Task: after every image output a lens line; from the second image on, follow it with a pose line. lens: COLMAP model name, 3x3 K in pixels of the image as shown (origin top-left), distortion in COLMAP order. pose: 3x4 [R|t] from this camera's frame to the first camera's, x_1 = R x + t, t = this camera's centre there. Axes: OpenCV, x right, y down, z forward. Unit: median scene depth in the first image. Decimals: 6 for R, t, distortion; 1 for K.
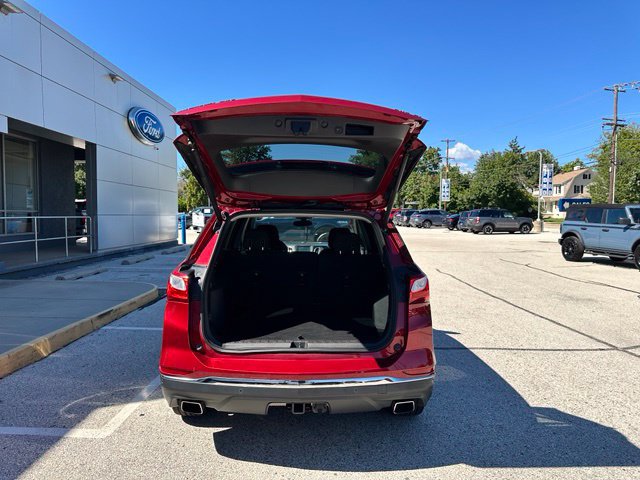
lens RADIAL K [[450.9, 0, 321.6], [0, 450.9, 244.0], [0, 0, 1]] dist [0.055862, -0.075610]
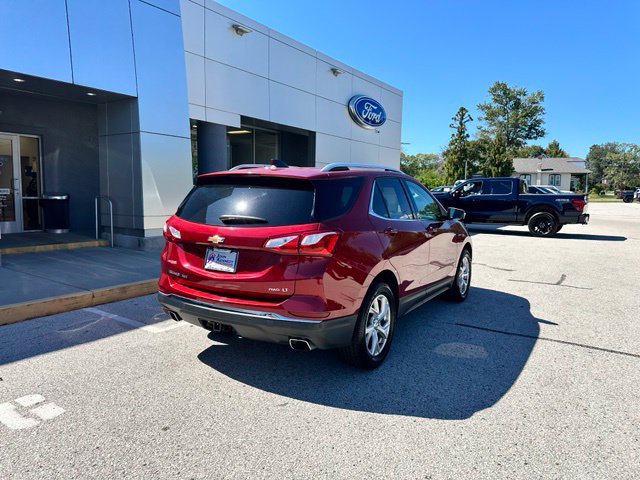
lens RADIAL K [[450.9, 0, 319.1], [0, 450.9, 237.6], [0, 0, 1]] dist [0.055862, -0.075610]
pose [[0.834009, 0.060539, -0.548419, 0.340525], [-0.045245, 0.998119, 0.041374, 0.015679], [0.549892, -0.009692, 0.835179, 0.031572]]
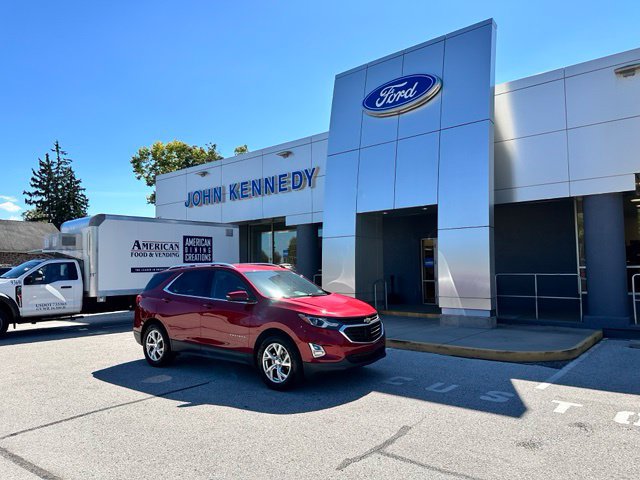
lens RADIAL K [[450.9, 0, 322.7], [0, 450.9, 244.7], [0, 0, 1]] dist [0.055862, -0.075610]
pose [[-0.630089, -0.047133, -0.775091, 0.723941], [-0.041942, 0.998765, -0.026639, -0.093579], [0.775389, 0.015724, -0.631288, 1.543121]]
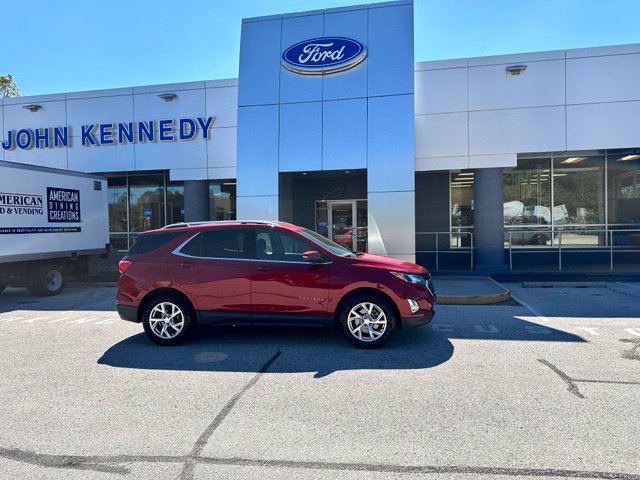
lens RADIAL K [[450.9, 0, 325.5], [0, 450.9, 239.4], [0, 0, 1]] dist [0.055862, -0.075610]
pose [[-0.185092, 0.014711, -0.982611, 0.947440], [-0.045557, 0.998685, 0.023533, -0.059158], [0.981665, 0.049120, -0.184179, 1.001144]]
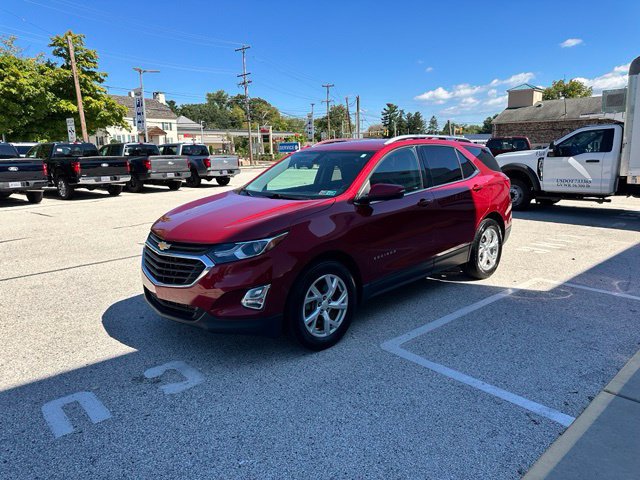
lens RADIAL K [[450.9, 0, 321.0], [0, 450.9, 239.7], [0, 0, 1]] dist [0.055862, -0.075610]
pose [[-0.679637, -0.139342, 0.720193, -0.528335], [0.057796, 0.968569, 0.241939, -0.089230], [-0.731268, 0.206055, -0.650221, 1.247768]]
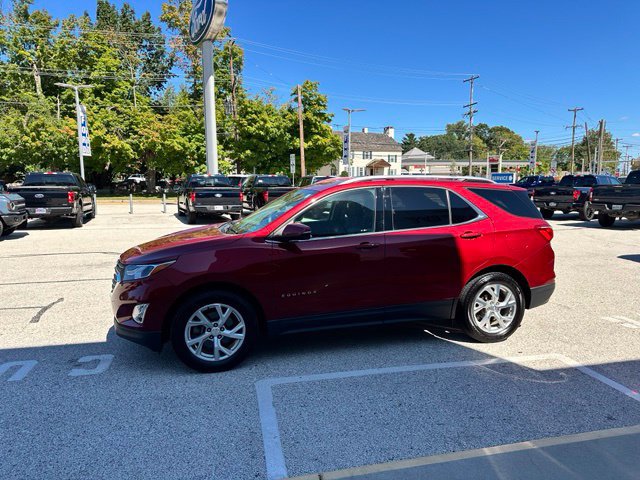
lens RADIAL K [[450.9, 0, 321.1], [0, 450.9, 245.0], [0, 0, 1]] dist [0.055862, -0.075610]
pose [[-0.235511, -0.141115, 0.961572, -0.731120], [0.062646, 0.985141, 0.159917, -0.079994], [-0.969851, 0.097901, -0.223171, 0.908323]]
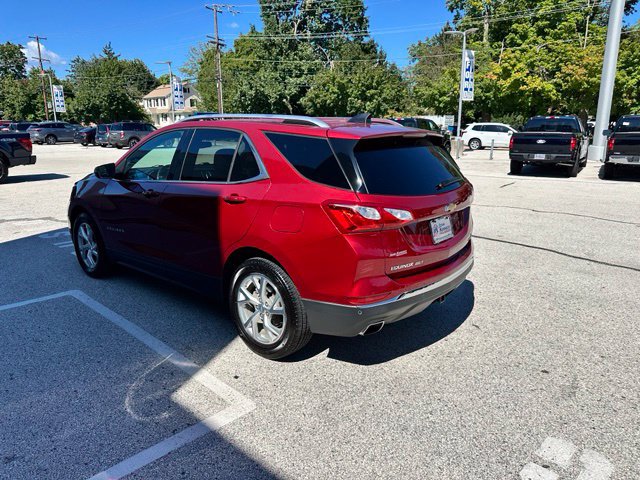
lens RADIAL K [[450.9, 0, 318.7], [0, 450.9, 240.9], [0, 0, 1]] dist [0.055862, -0.075610]
pose [[0.677993, -0.186956, 0.710896, -0.433146], [0.056101, 0.977455, 0.203554, -0.023463], [-0.732924, -0.098126, 0.673196, 0.165773]]
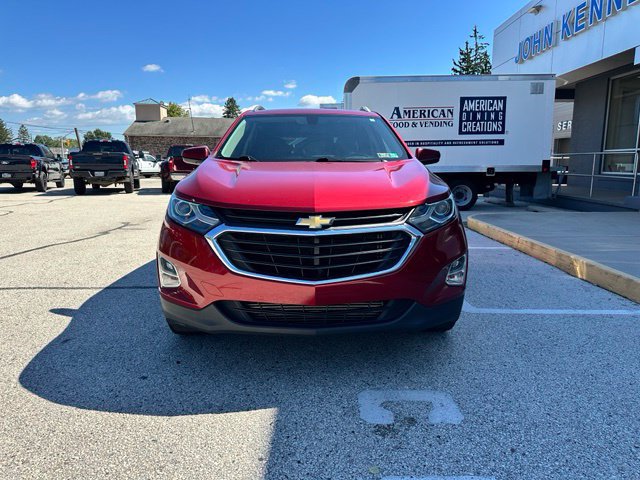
lens RADIAL K [[450.9, 0, 324.3], [0, 450.9, 236.3], [0, 0, 1]] dist [0.055862, -0.075610]
pose [[-0.999906, -0.013411, -0.002889, -0.045909], [-0.013718, 0.975641, 0.218945, -0.029618], [-0.000117, 0.218964, -0.975733, 1.361869]]
